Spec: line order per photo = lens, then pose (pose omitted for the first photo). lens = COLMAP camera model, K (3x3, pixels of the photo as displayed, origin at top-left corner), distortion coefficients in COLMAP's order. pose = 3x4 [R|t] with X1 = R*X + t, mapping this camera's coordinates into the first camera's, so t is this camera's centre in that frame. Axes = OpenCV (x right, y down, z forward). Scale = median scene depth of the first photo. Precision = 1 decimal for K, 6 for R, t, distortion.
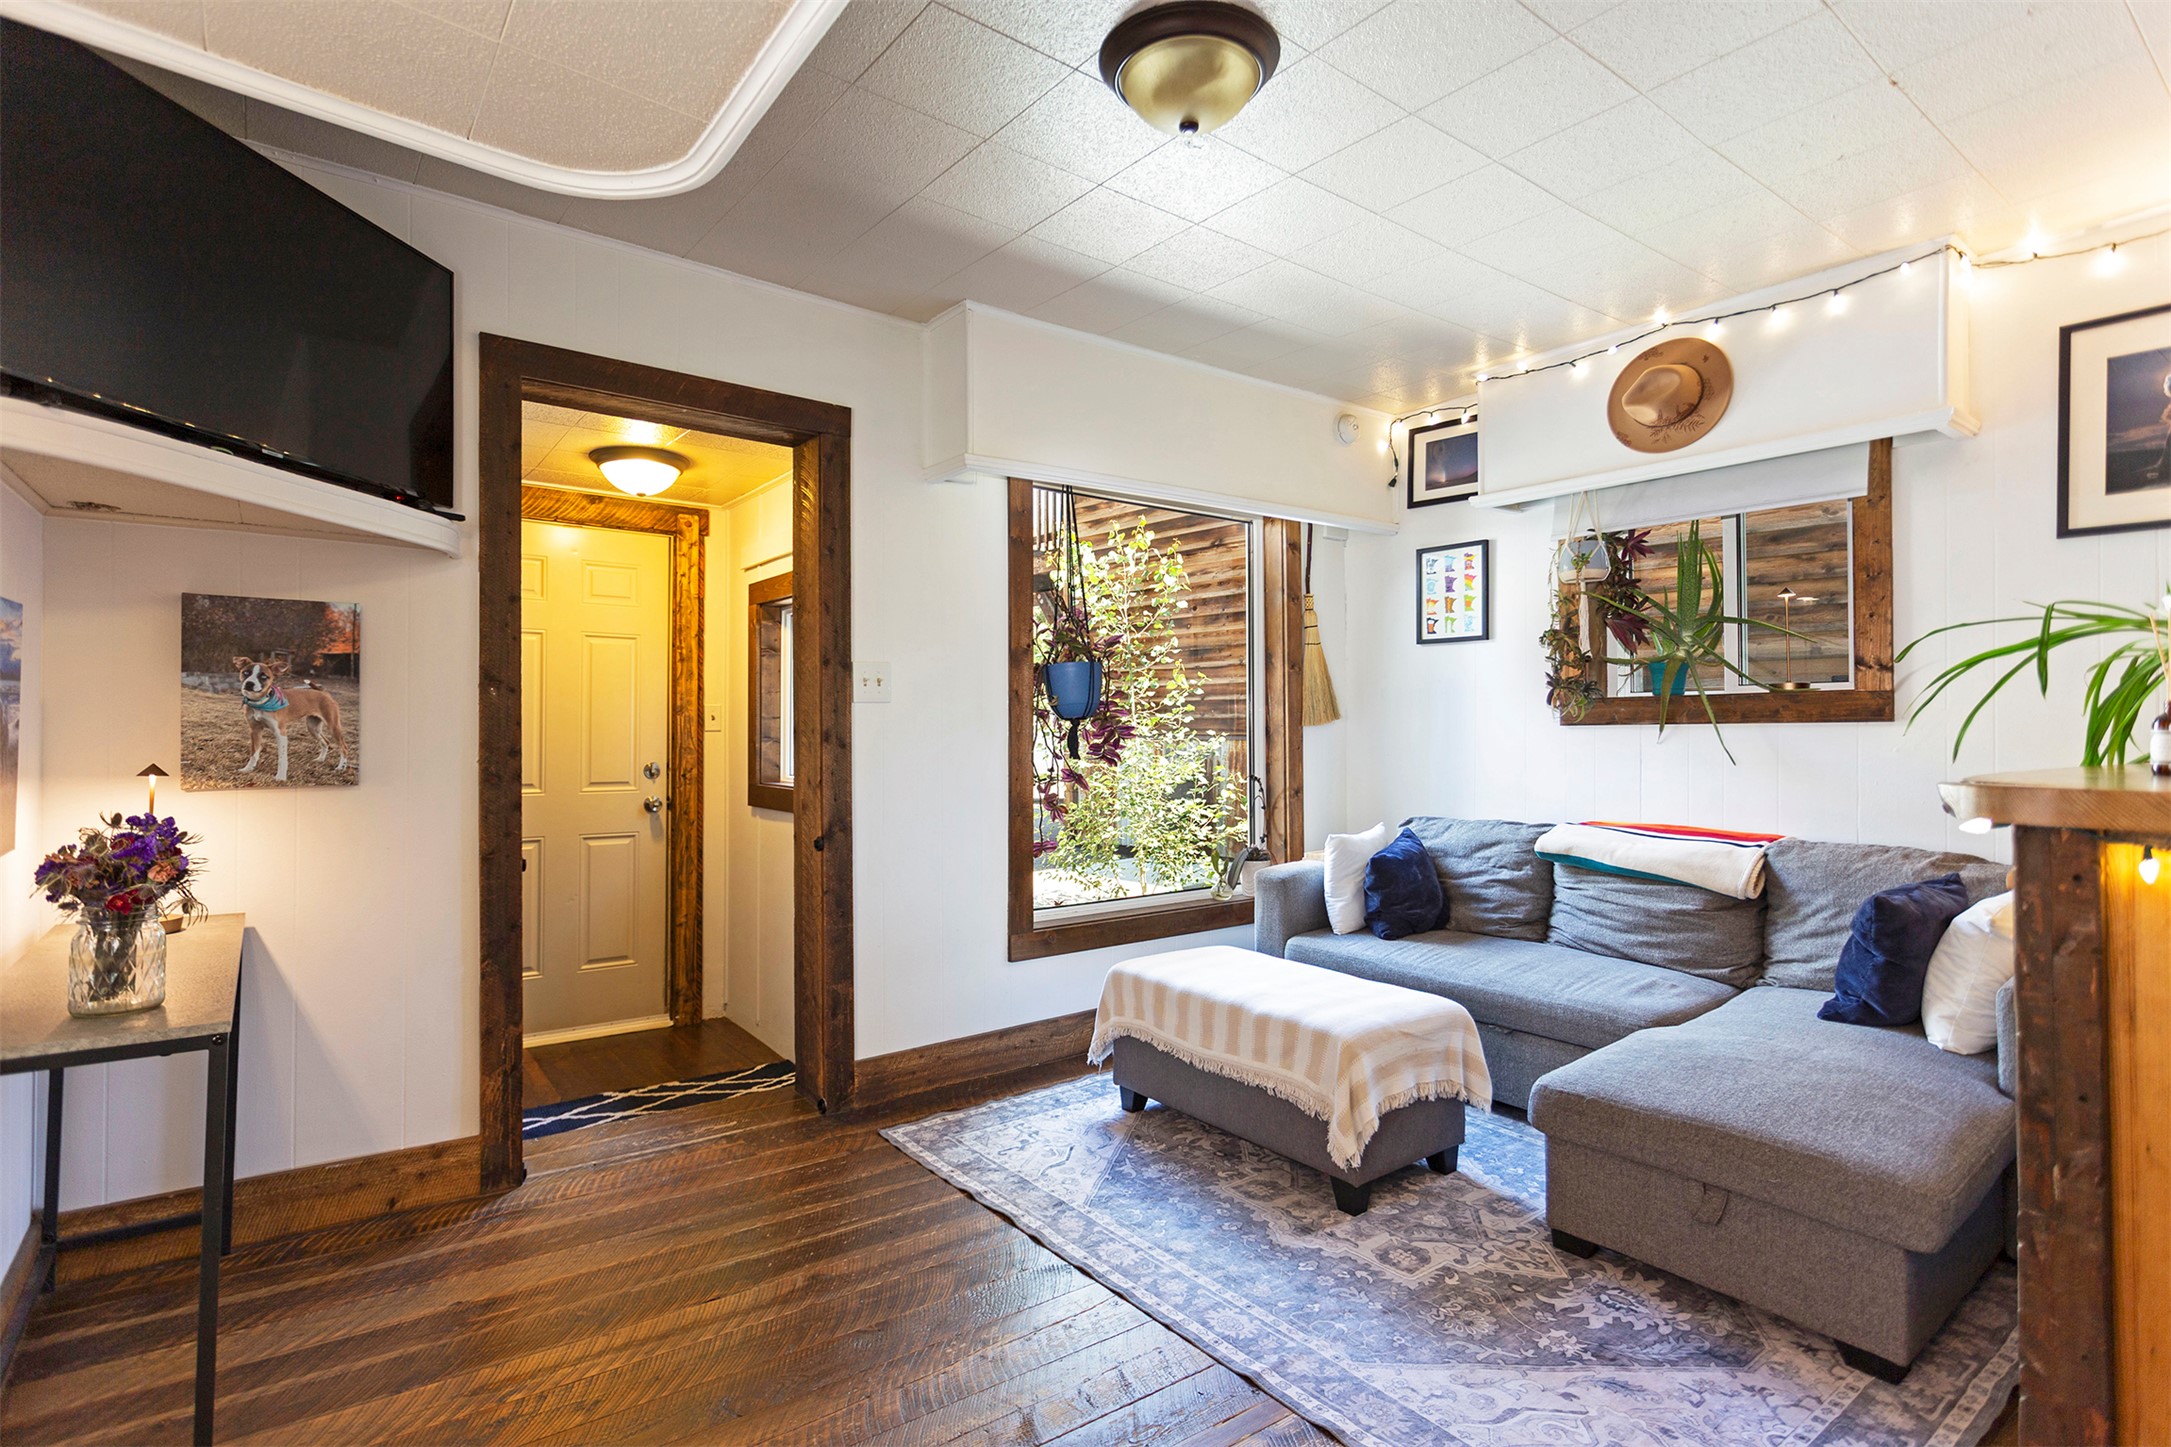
lens RADIAL K [[1020.4, 0, 1160.9], [0, 1020.4, 732.2], [0, 0, 1]] dist [0.004757, -0.001521]
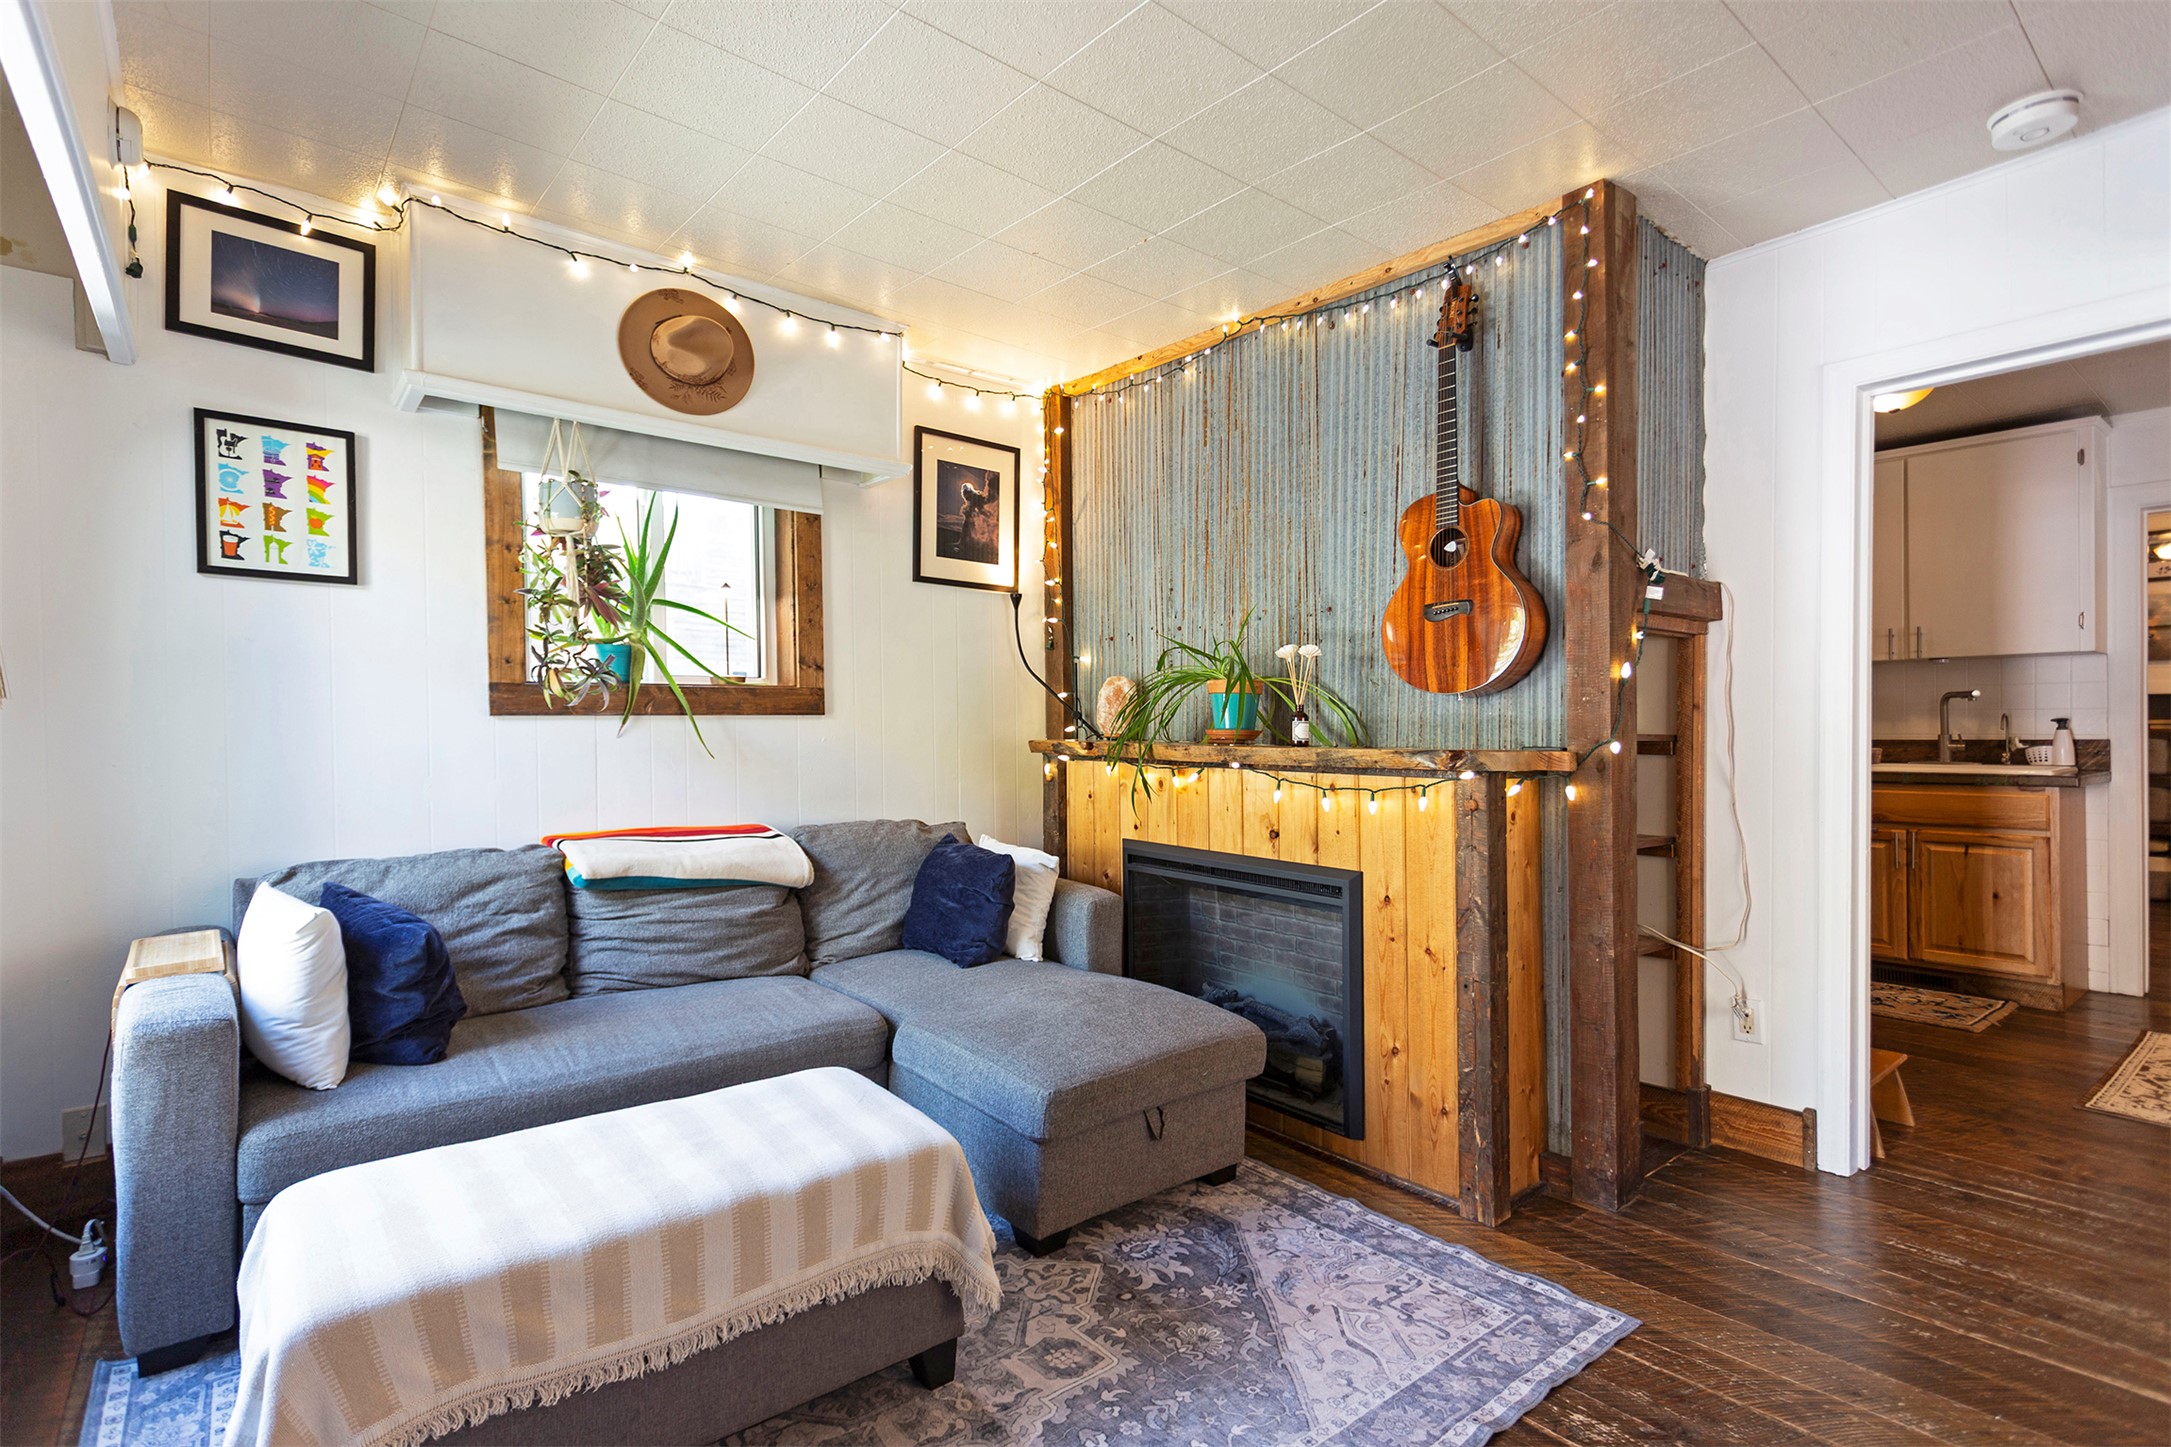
lens RADIAL K [[1020.4, 0, 992.8], [0, 1020.4, 740.4], [0, 0, 1]] dist [0.004757, -0.001521]
pose [[0.070347, -0.013311, 0.997434, -0.438120], [0.001712, 0.999911, 0.013224, 0.003341], [-0.997521, 0.000778, 0.070363, 0.750946]]
